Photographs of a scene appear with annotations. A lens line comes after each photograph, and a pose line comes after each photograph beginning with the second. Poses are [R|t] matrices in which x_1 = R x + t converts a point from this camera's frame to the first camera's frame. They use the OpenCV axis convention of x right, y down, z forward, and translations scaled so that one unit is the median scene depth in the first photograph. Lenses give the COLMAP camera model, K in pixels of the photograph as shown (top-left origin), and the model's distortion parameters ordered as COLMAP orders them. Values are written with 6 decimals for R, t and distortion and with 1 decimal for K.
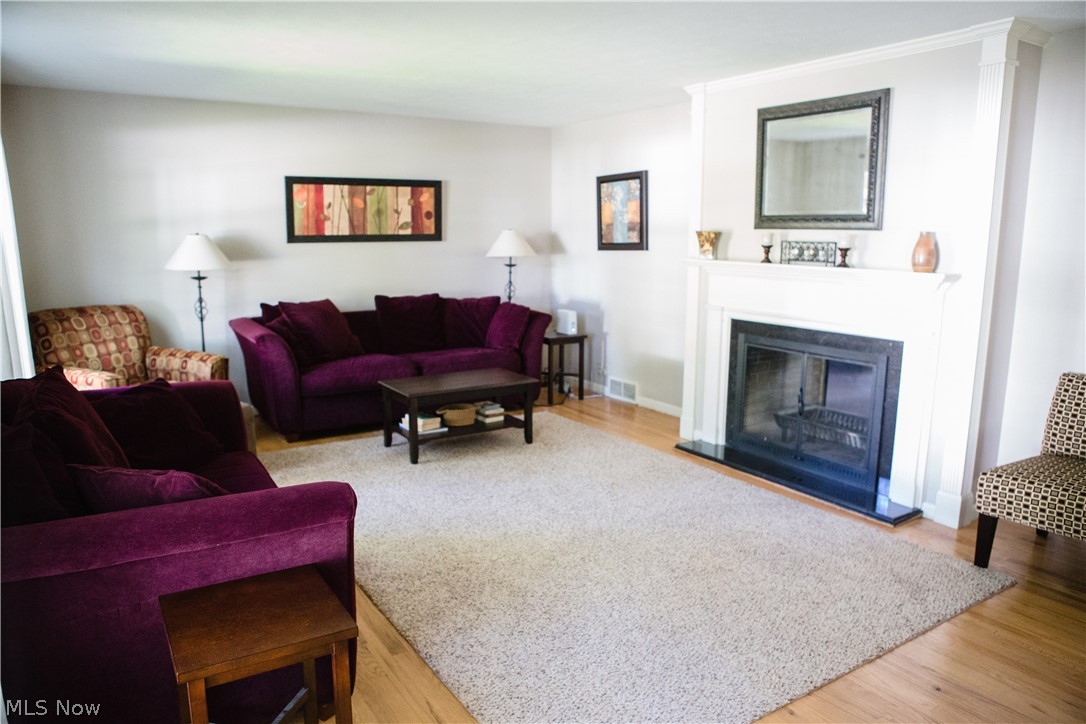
lens RADIAL K [[767.5, 0, 539.6], [0, 767.5, 375.4], [0, 0, 1]] dist [-0.117761, 0.081096]
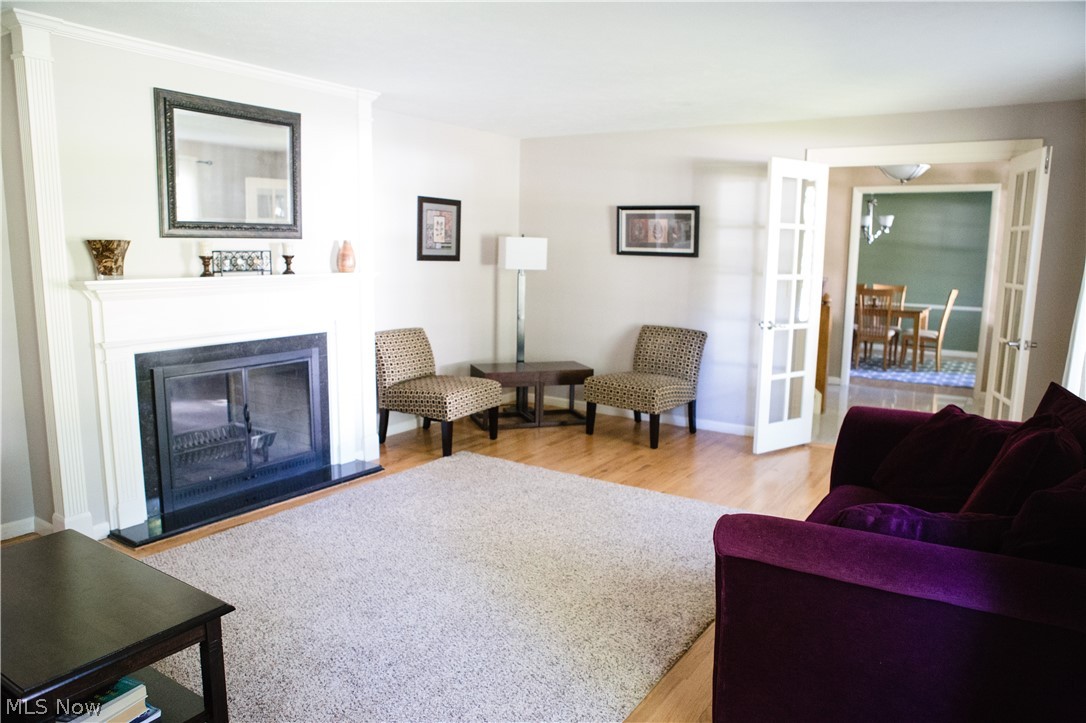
lens RADIAL K [[767.5, 0, 539.6], [0, 767.5, 374.9], [0, 0, 1]] dist [-0.117761, 0.081096]
pose [[-0.420468, -0.159561, 0.893167, -0.708568], [0.148740, 0.958975, 0.241338, -0.210119], [-0.895033, 0.234324, -0.379485, 1.110723]]
